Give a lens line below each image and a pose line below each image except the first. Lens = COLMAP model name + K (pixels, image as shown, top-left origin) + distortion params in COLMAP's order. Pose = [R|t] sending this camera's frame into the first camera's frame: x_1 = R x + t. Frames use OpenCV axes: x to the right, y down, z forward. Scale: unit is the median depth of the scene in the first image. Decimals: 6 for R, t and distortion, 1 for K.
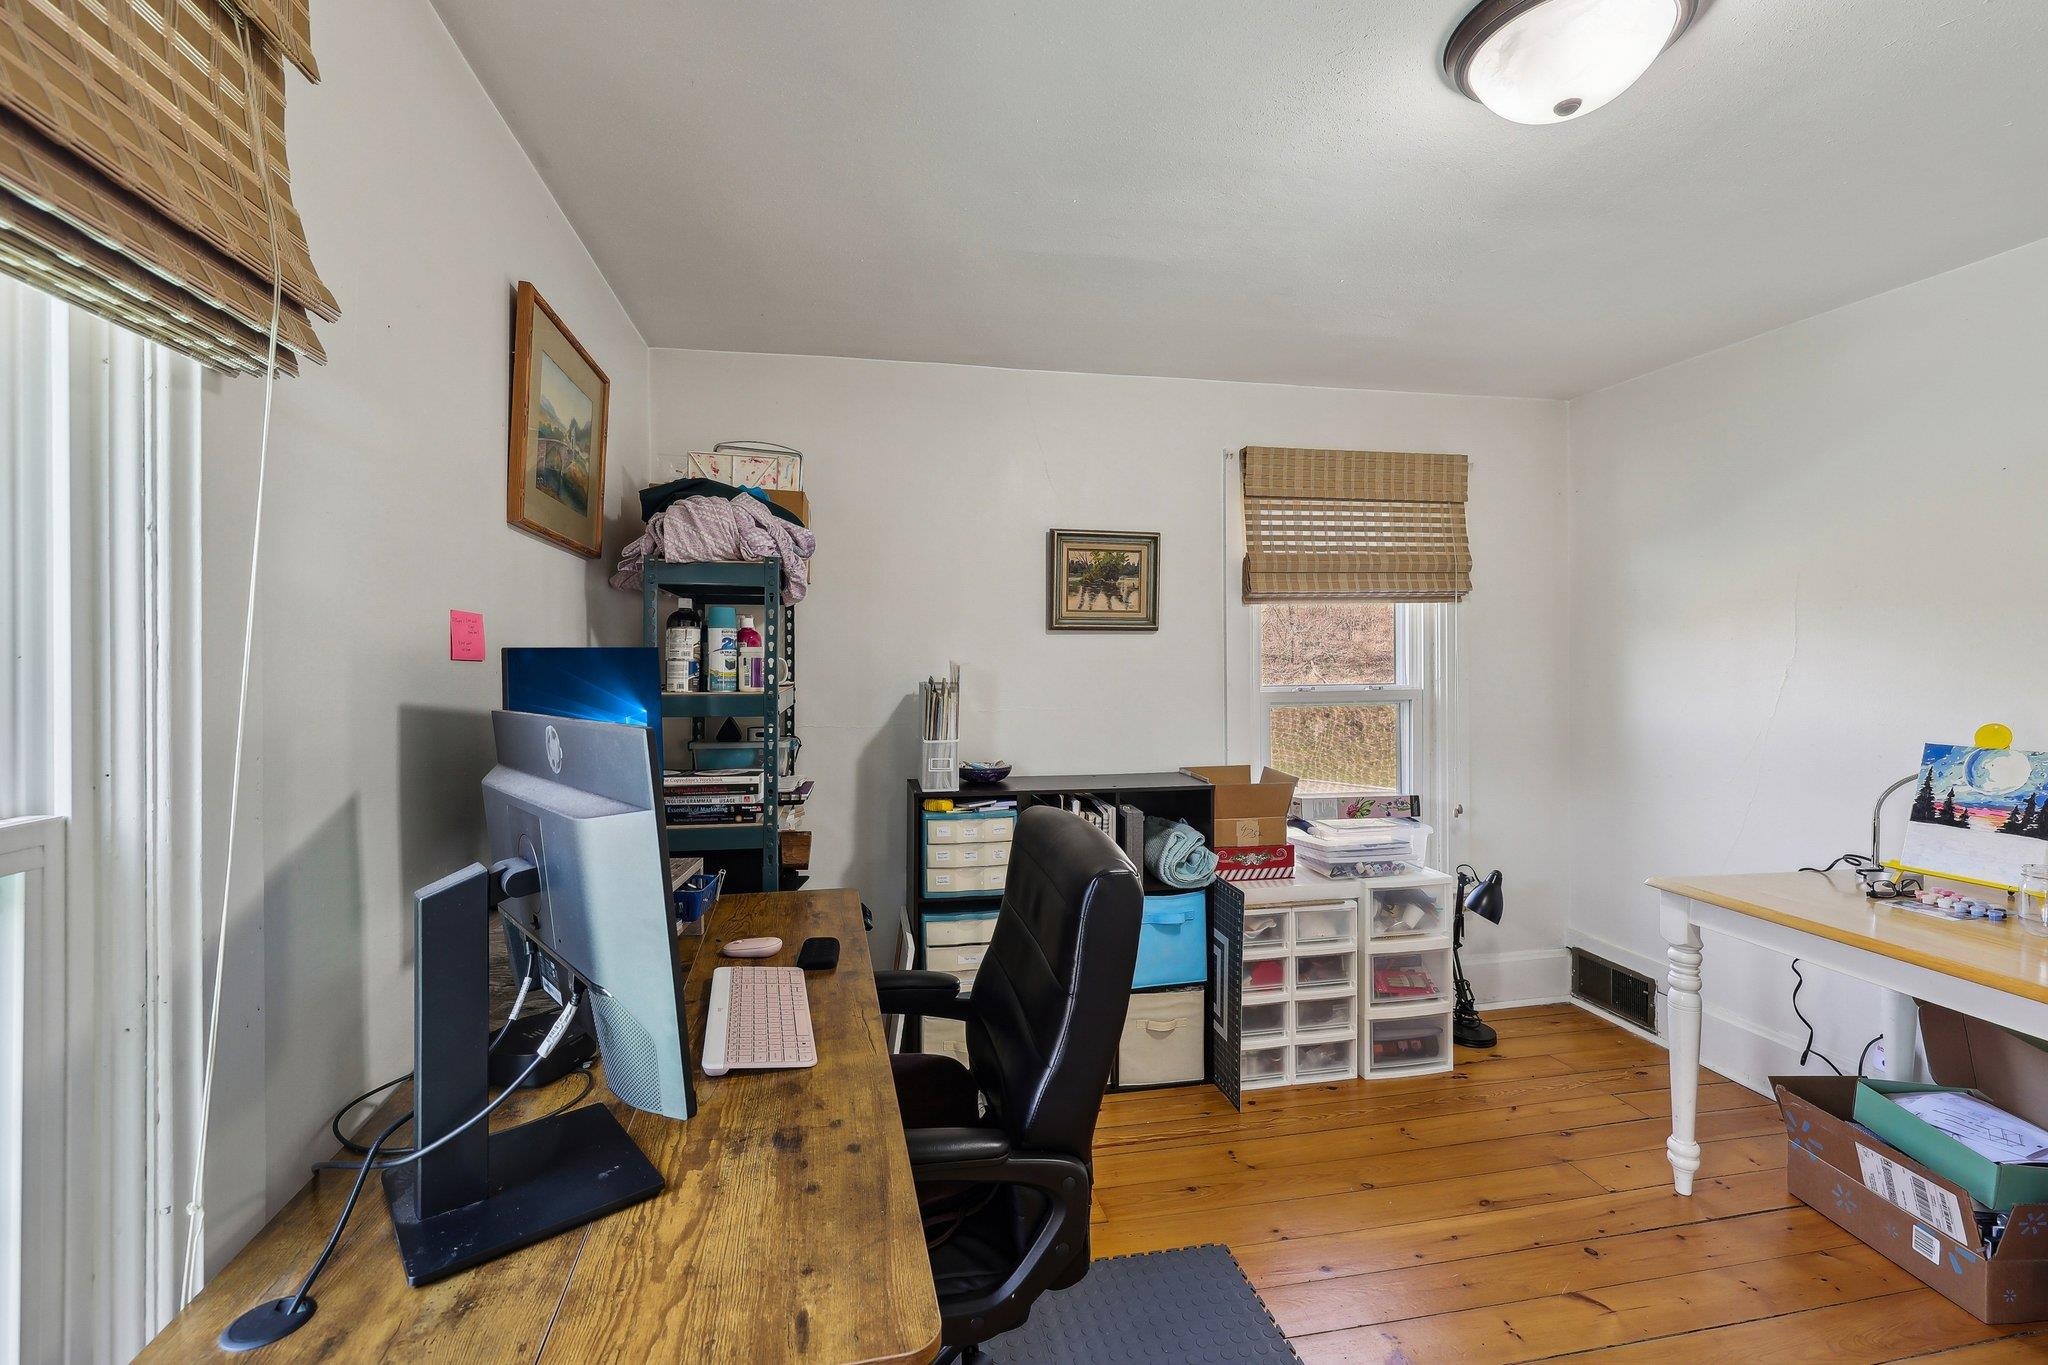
lens RADIAL K [[886.5, 0, 987.1], [0, 886.5, 646.9], [0, 0, 1]] dist [0.001083, 0.000241]
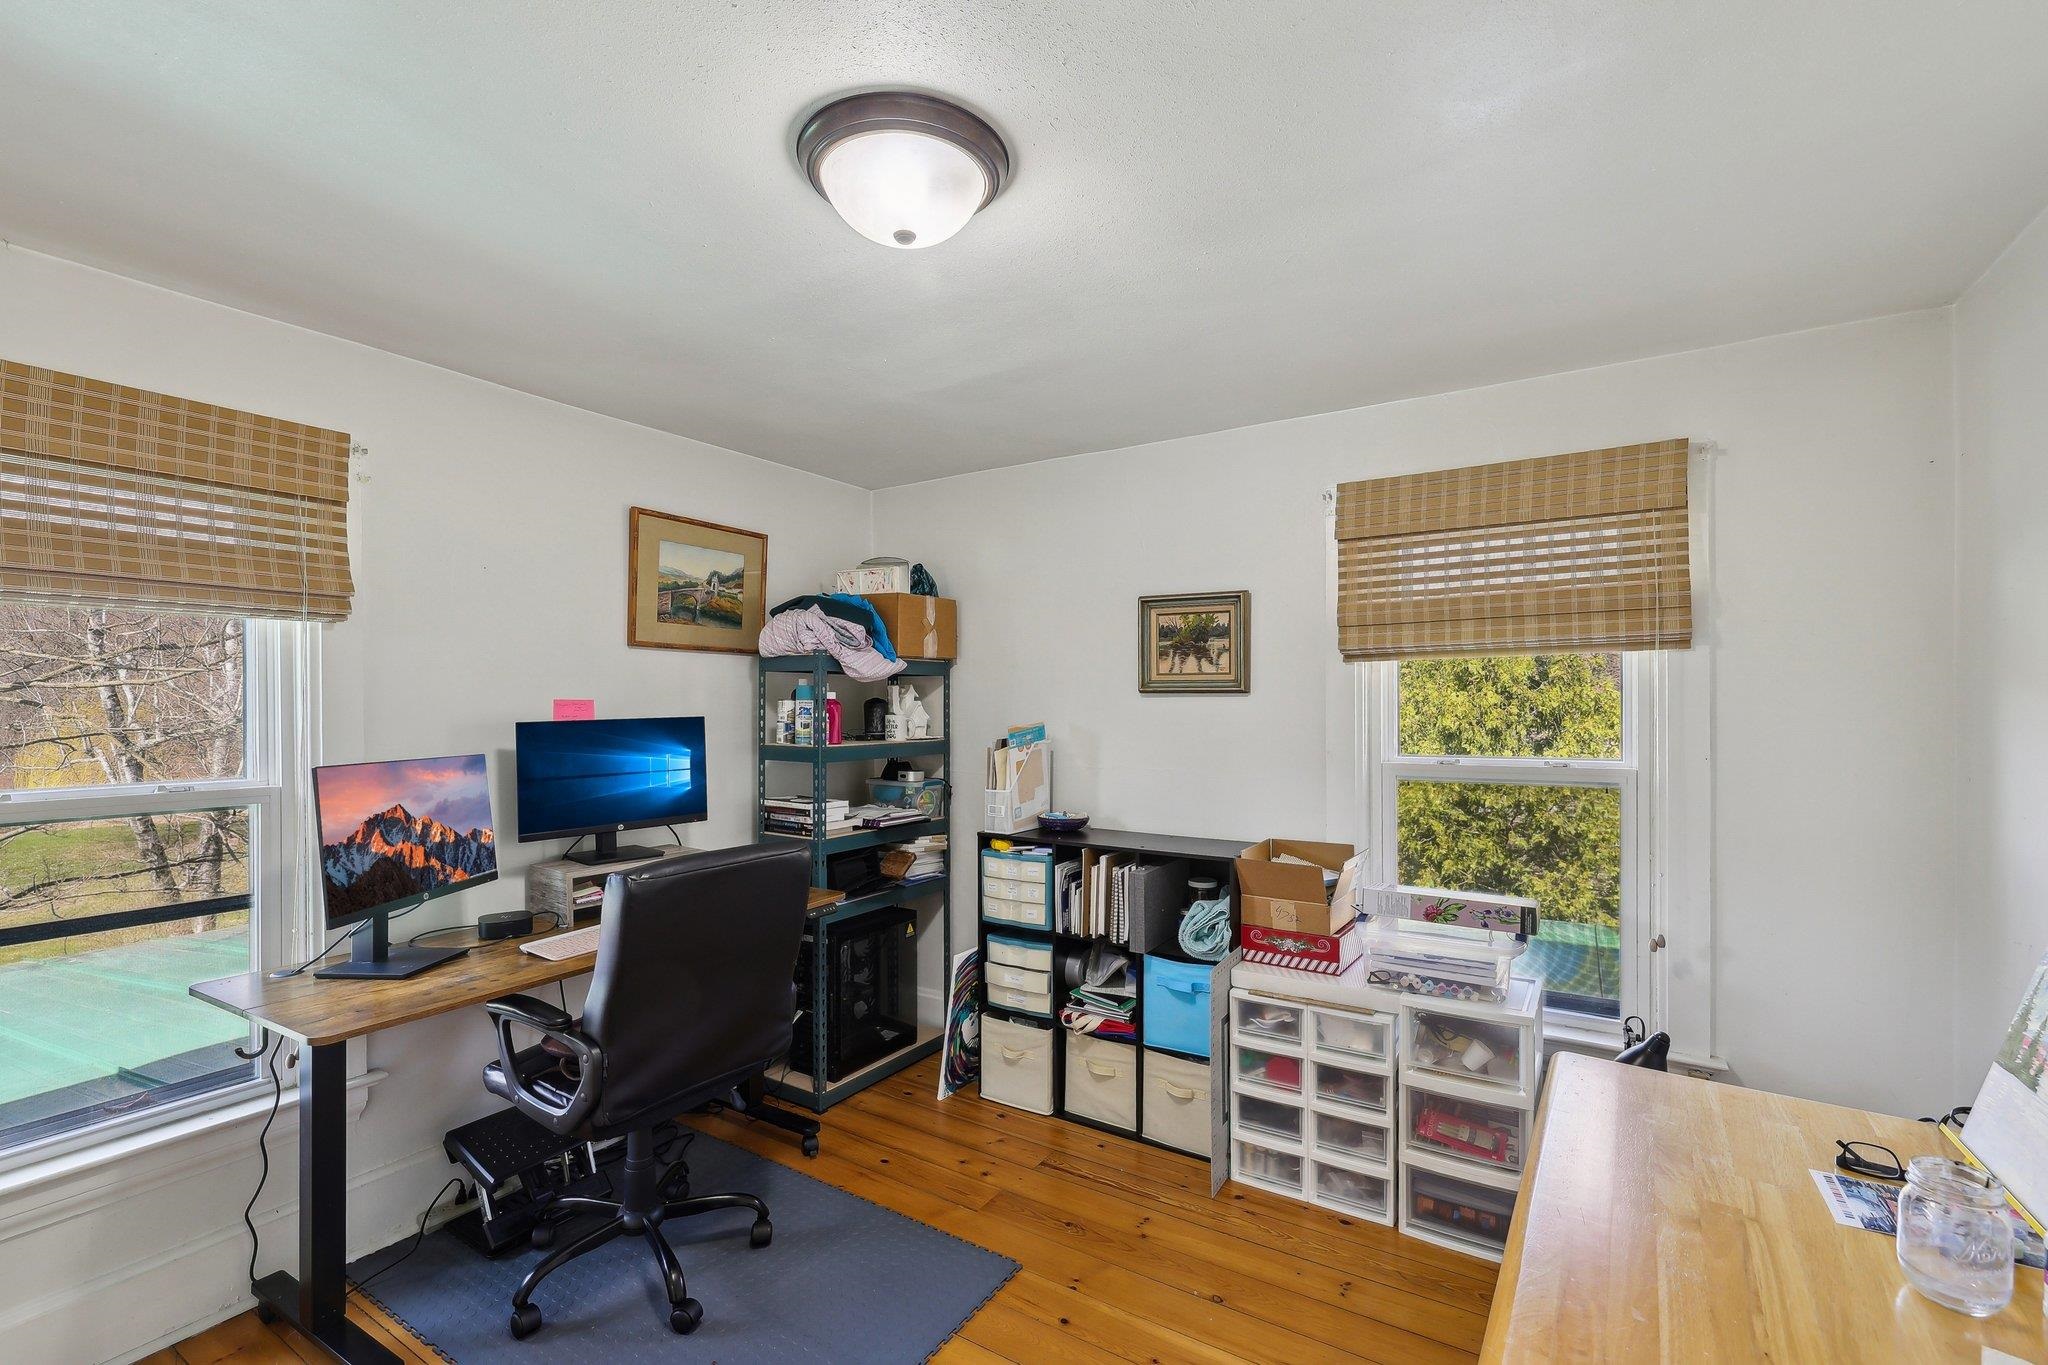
lens RADIAL K [[886.5, 0, 1011.8], [0, 886.5, 692.1], [0, 0, 1]] dist [0.001083, 0.000241]
pose [[0.727564, -0.004448, -0.686026, 0.688991], [0.010364, 0.999936, 0.004508, -0.027247], [0.685962, -0.010390, 0.727563, 0.136024]]
